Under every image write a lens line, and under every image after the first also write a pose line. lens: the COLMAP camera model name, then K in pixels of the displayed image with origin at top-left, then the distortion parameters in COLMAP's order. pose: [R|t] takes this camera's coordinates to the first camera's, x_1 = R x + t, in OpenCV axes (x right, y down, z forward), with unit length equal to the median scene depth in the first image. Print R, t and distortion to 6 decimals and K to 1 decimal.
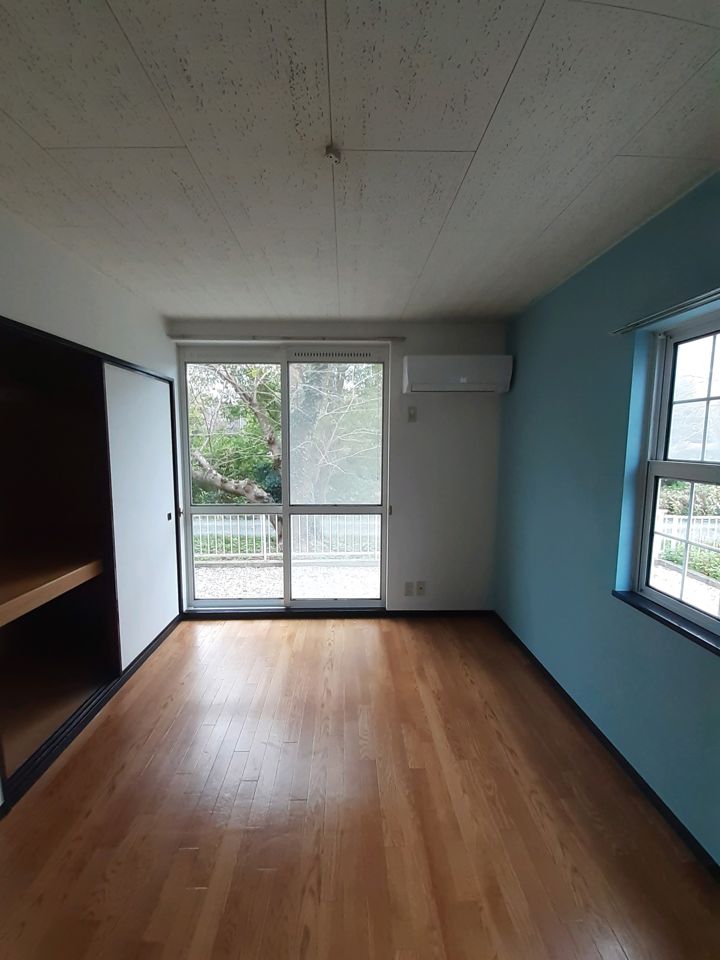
lens RADIAL K [[380.0, 0, 348.3], [0, 380.0, 480.9], [0, 0, 1]] dist [0.026682, -0.020014]
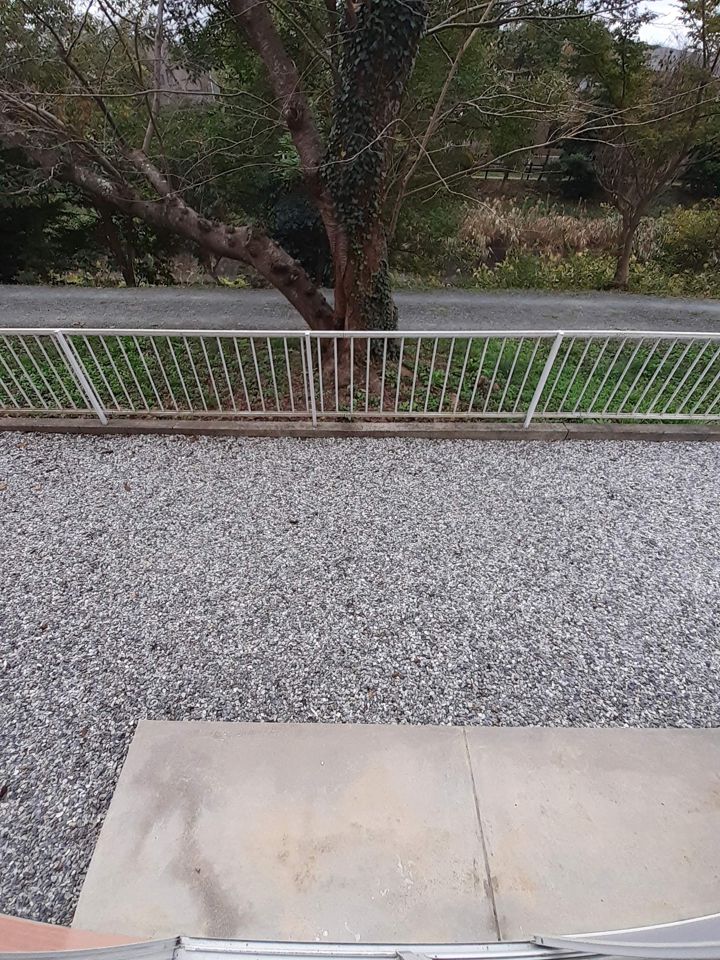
lens RADIAL K [[380.0, 0, 348.3], [0, 380.0, 480.9], [0, 0, 1]] dist [0.026682, -0.020014]
pose [[0.999693, 0.022399, -0.010574, -0.165355], [-0.011692, 0.803081, 0.595755, -0.045507], [0.021837, -0.595449, 0.803097, 0.532056]]
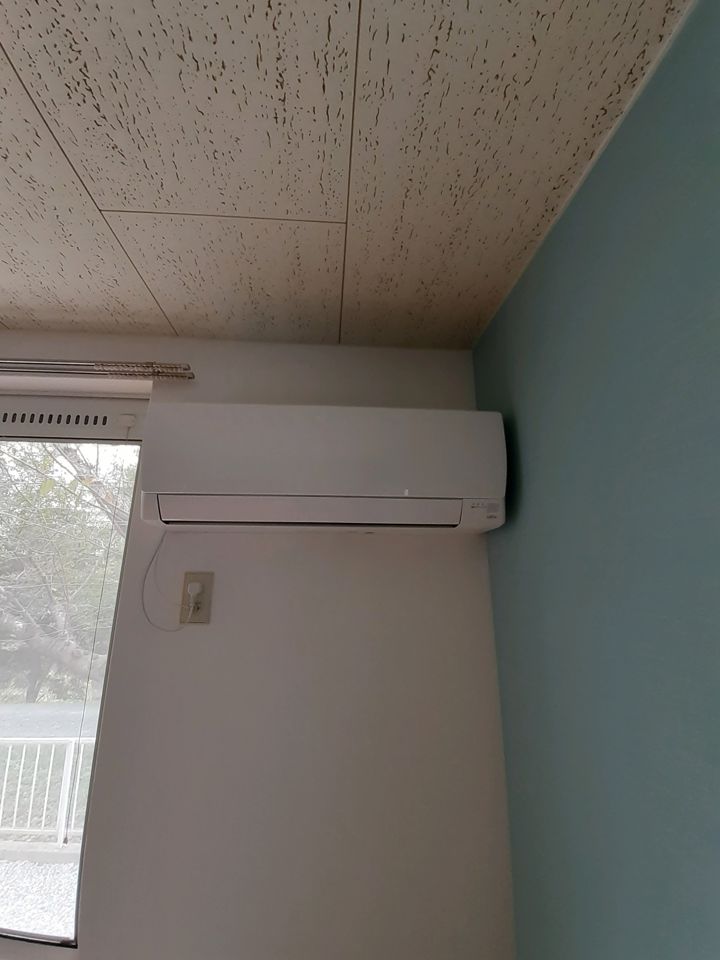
lens RADIAL K [[380.0, 0, 348.3], [0, 380.0, 480.9], [0, 0, 1]] dist [0.026682, -0.020014]
pose [[0.998977, 0.018710, 0.041174, 0.140109], [-0.003844, 0.942249, -0.334890, -0.082475], [-0.045062, 0.334389, 0.941357, 0.348602]]
